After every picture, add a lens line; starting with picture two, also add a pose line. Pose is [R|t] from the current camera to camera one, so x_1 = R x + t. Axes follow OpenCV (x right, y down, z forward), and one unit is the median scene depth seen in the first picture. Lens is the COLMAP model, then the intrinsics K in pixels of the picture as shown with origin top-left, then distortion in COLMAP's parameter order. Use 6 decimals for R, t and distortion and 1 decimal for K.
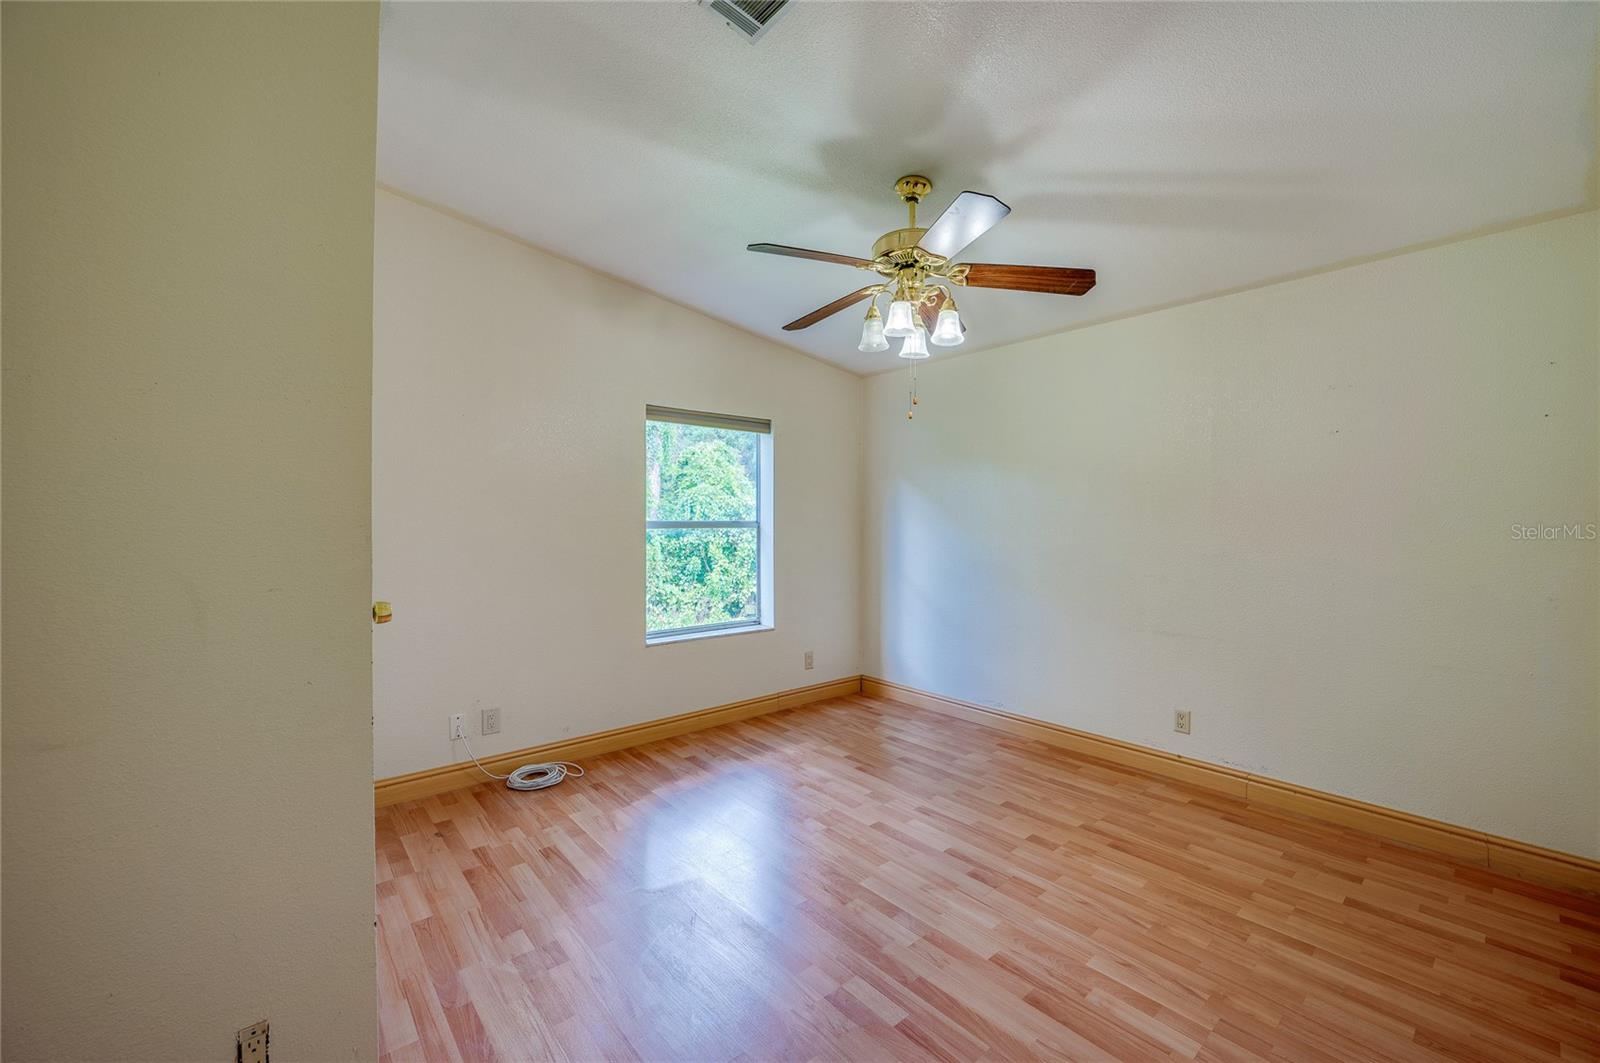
lens RADIAL K [[692.9, 0, 764.1], [0, 692.9, 529.7], [0, 0, 1]] dist [-0.007605, 0.000147]
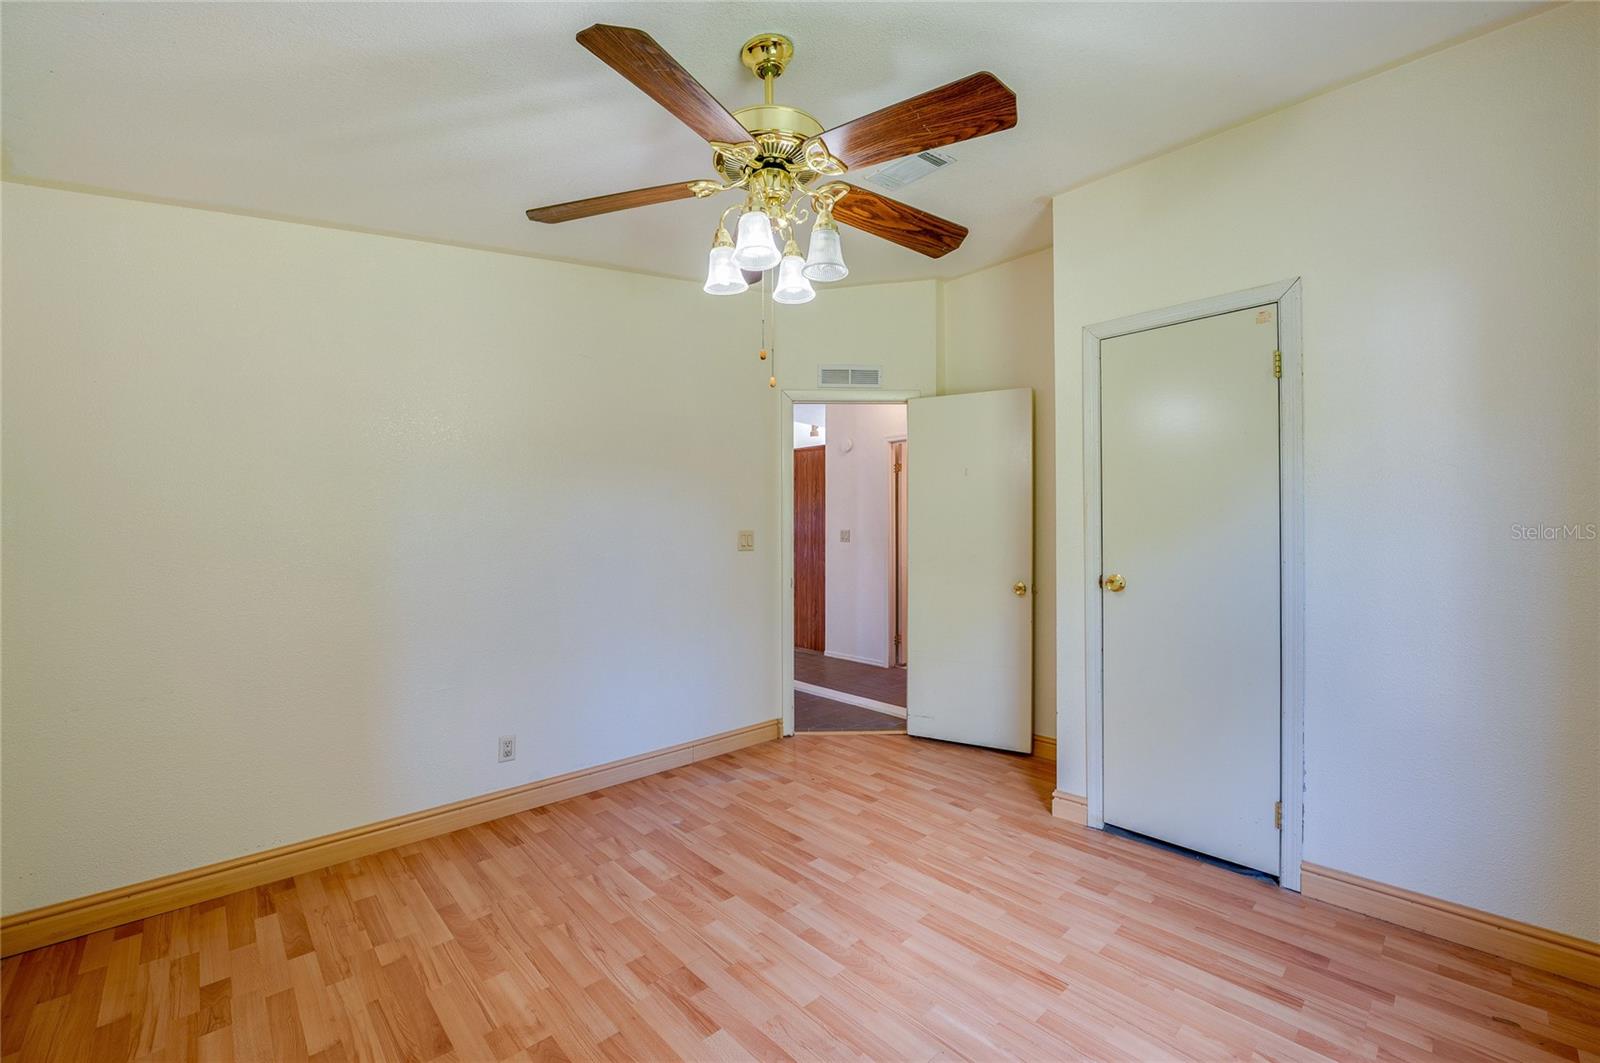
lens RADIAL K [[692.9, 0, 764.1], [0, 692.9, 529.7], [0, 0, 1]] dist [-0.007605, 0.000147]
pose [[-0.998863, 0.002090, -0.047618, 0.303437], [0.001697, 0.999964, 0.008281, -0.020296], [0.047634, 0.008190, -0.998831, 2.023131]]
